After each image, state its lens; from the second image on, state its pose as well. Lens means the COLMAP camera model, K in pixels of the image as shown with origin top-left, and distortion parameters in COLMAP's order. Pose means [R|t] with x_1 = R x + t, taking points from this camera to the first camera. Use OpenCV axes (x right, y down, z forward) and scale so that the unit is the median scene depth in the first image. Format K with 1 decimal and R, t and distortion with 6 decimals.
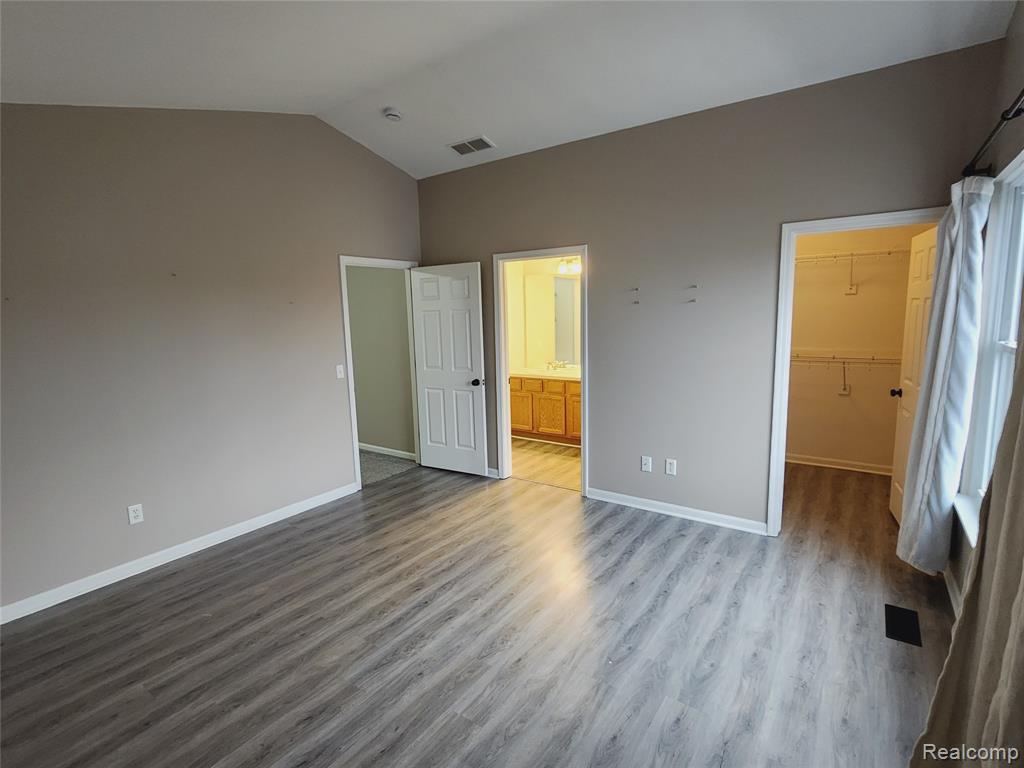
lens RADIAL K [[510.1, 0, 512.0], [0, 510.1, 384.0], [0, 0, 1]] dist [0.002389, 0.001507]
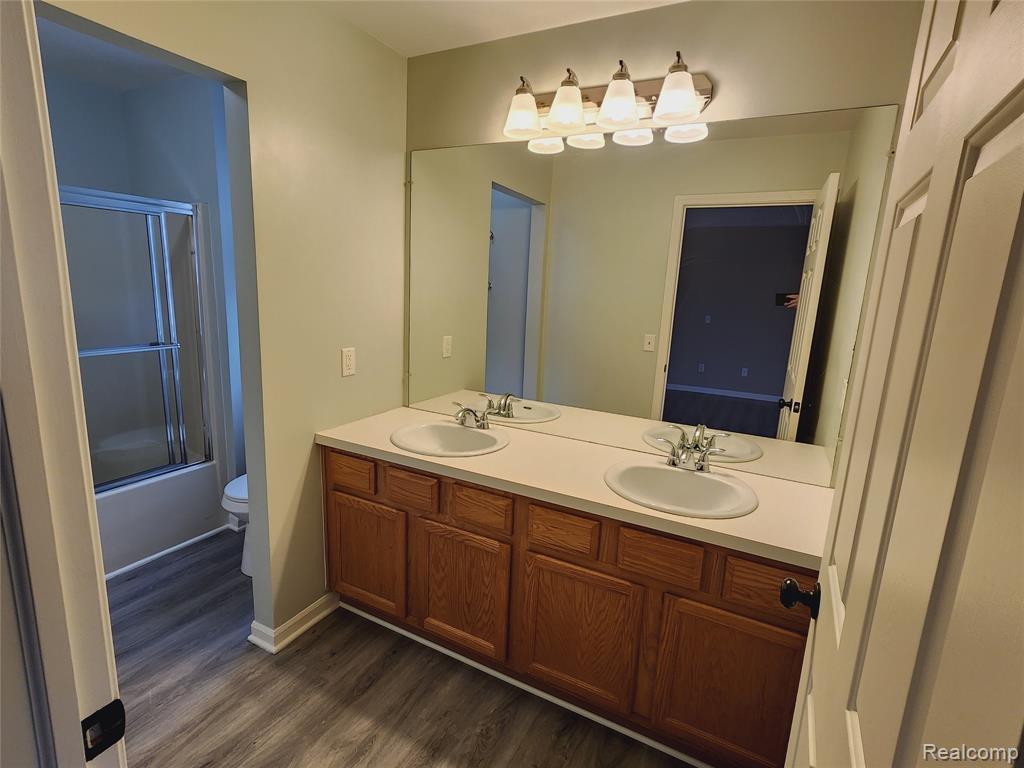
lens RADIAL K [[510.1, 0, 512.0], [0, 510.1, 384.0], [0, 0, 1]] dist [0.002389, 0.001507]
pose [[0.988292, 0.046897, 0.145187, 0.019171], [-0.055900, 0.996717, 0.058563, -0.029569], [-0.141964, -0.065993, 0.987670, 0.240954]]
